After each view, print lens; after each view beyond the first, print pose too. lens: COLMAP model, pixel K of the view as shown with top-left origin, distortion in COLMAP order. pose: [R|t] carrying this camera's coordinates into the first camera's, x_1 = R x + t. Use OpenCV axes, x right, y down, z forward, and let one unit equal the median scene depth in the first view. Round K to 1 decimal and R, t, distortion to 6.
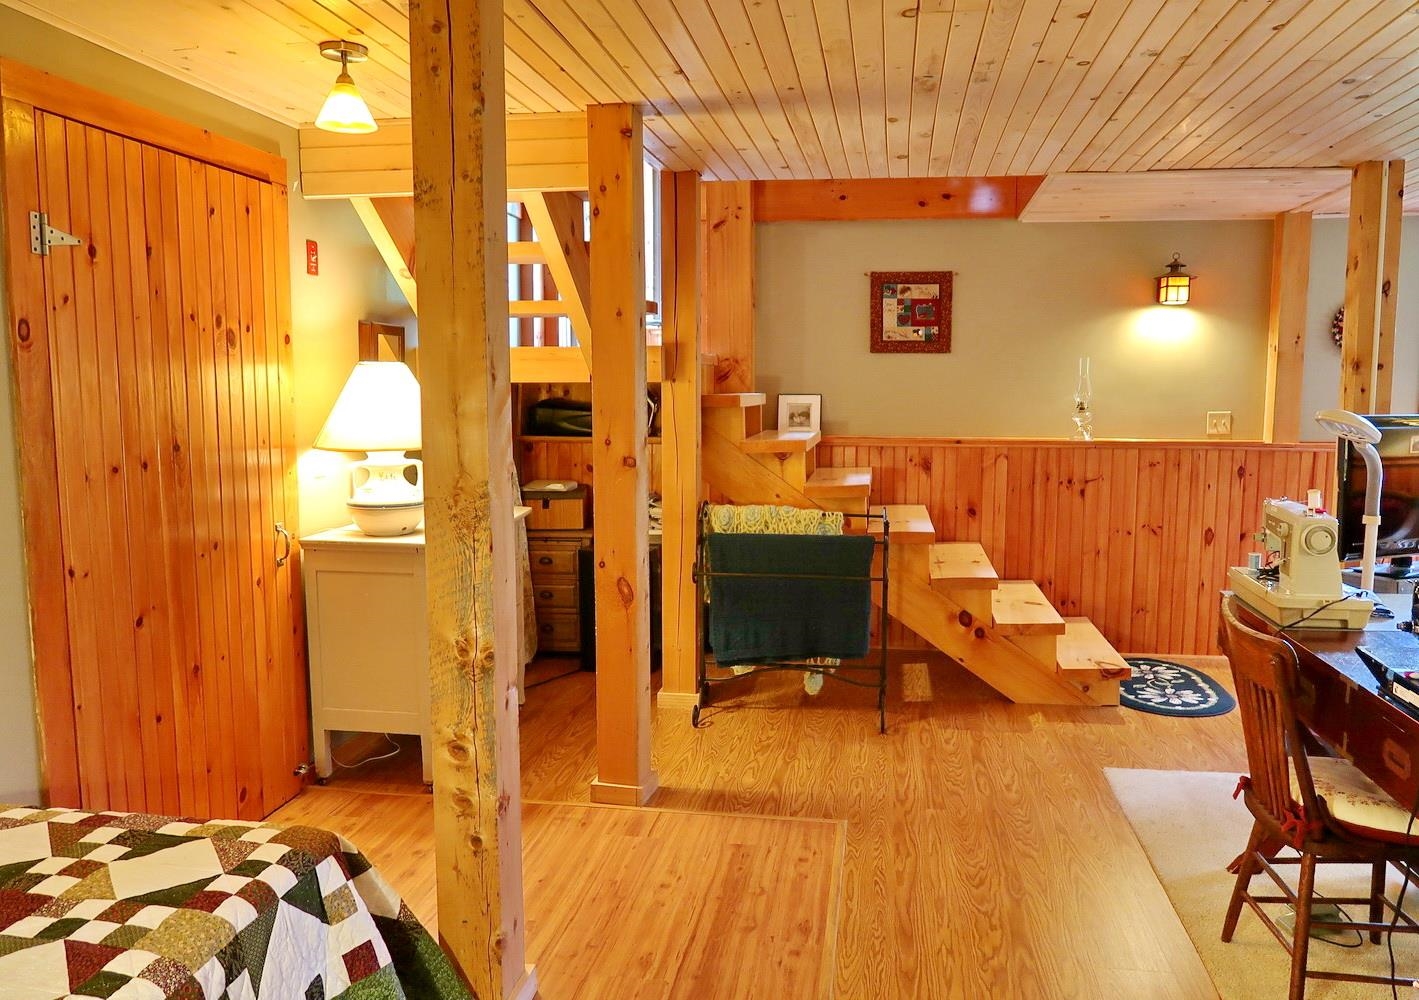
lens RADIAL K [[1023.5, 0, 709.5], [0, 1023.5, 500.0], [0, 0, 1]] dist [-0.011758, -0.001490]
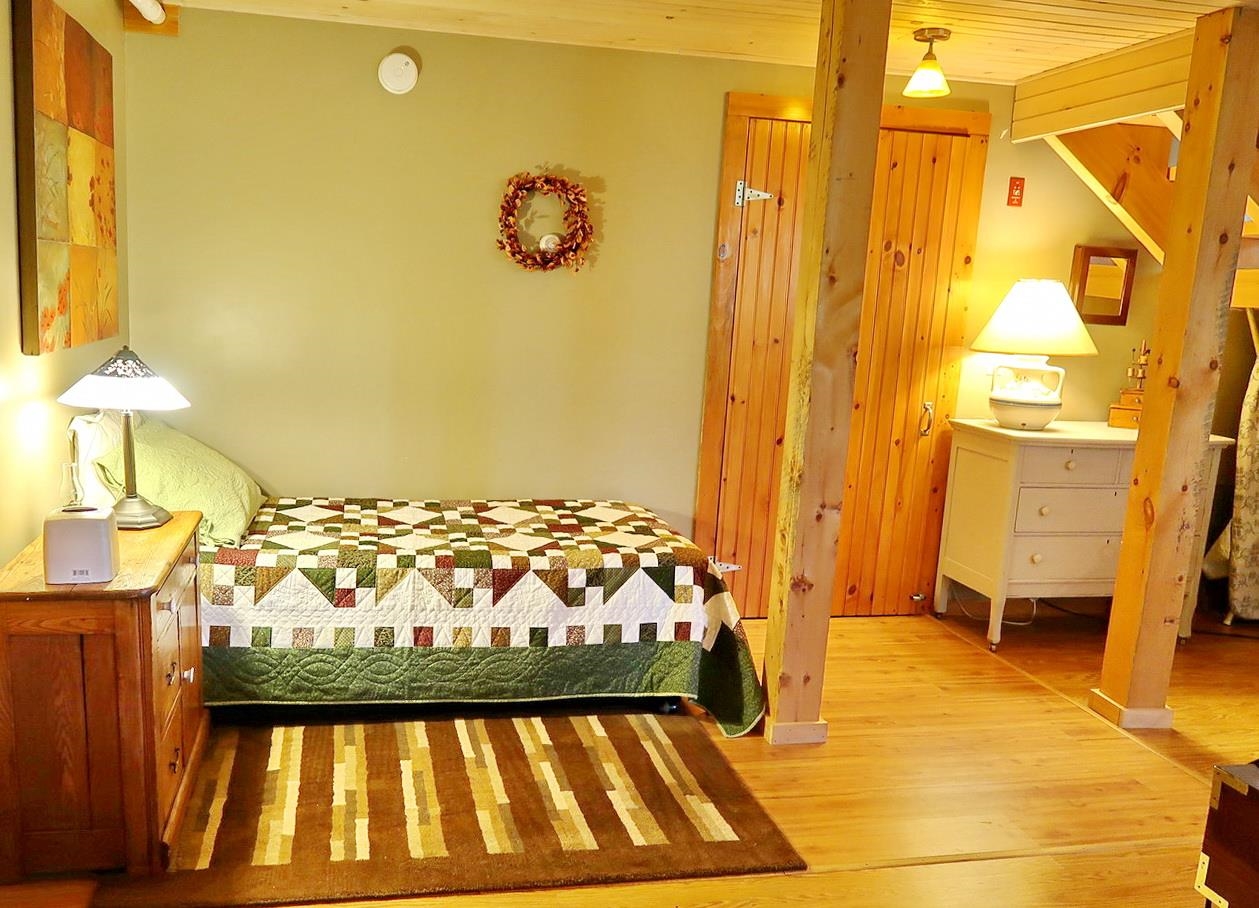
lens RADIAL K [[989.1, 0, 561.5], [0, 989.1, 453.1], [0, 0, 1]] dist [0.002148, -0.002889]
pose [[0.353772, 0.171993, -0.919382, 0.613344], [-0.153353, 0.980312, 0.124382, 0.000848], [0.922674, 0.096987, 0.373183, 0.117177]]
